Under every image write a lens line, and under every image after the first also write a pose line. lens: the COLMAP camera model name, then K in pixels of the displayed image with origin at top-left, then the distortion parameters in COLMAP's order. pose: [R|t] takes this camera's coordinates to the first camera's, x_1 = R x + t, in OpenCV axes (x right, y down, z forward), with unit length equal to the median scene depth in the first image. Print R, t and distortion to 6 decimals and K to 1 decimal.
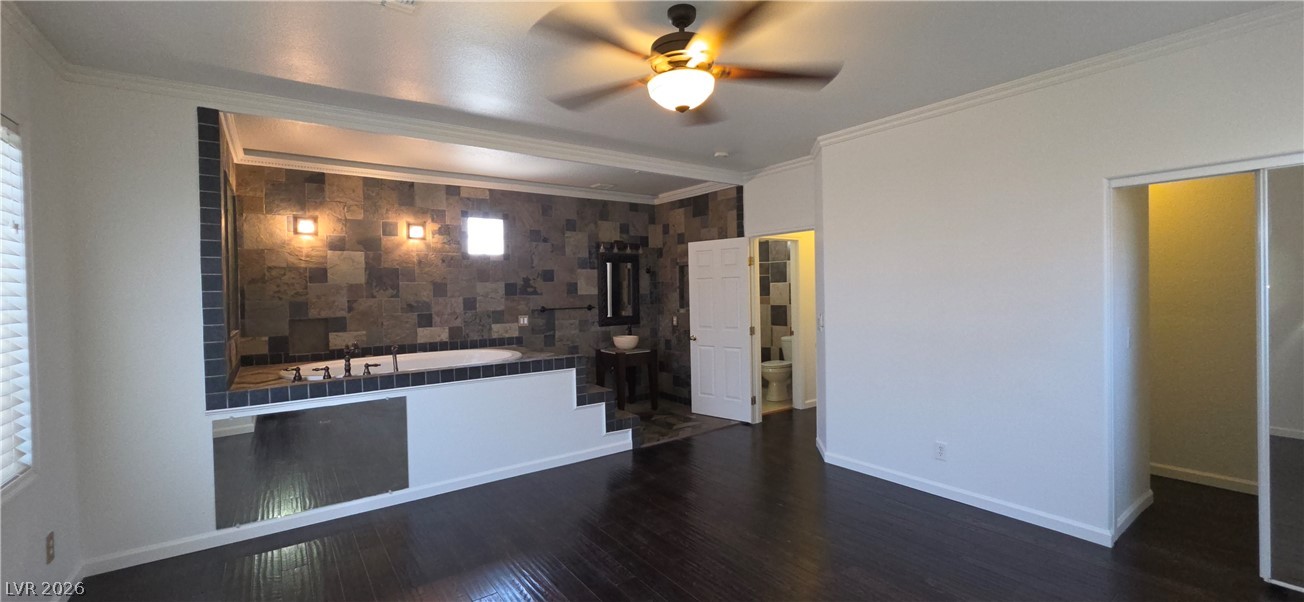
lens RADIAL K [[519.8, 0, 655.2], [0, 519.8, 296.8], [0, 0, 1]] dist [-0.001174, 0.000828]
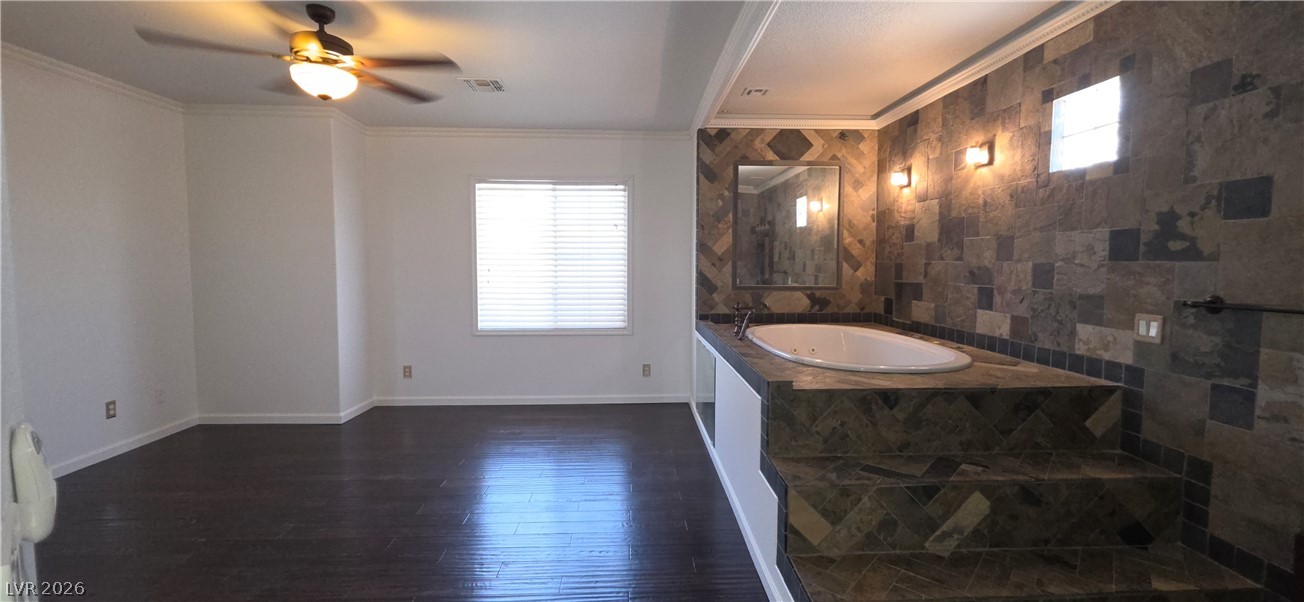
lens RADIAL K [[519.8, 0, 655.2], [0, 519.8, 296.8], [0, 0, 1]] dist [-0.001174, 0.000828]
pose [[-0.536958, 0.071881, -0.840541, 0.264630], [-0.006145, 0.996004, 0.089101, -0.008410], [0.843587, 0.053009, -0.534370, 0.928979]]
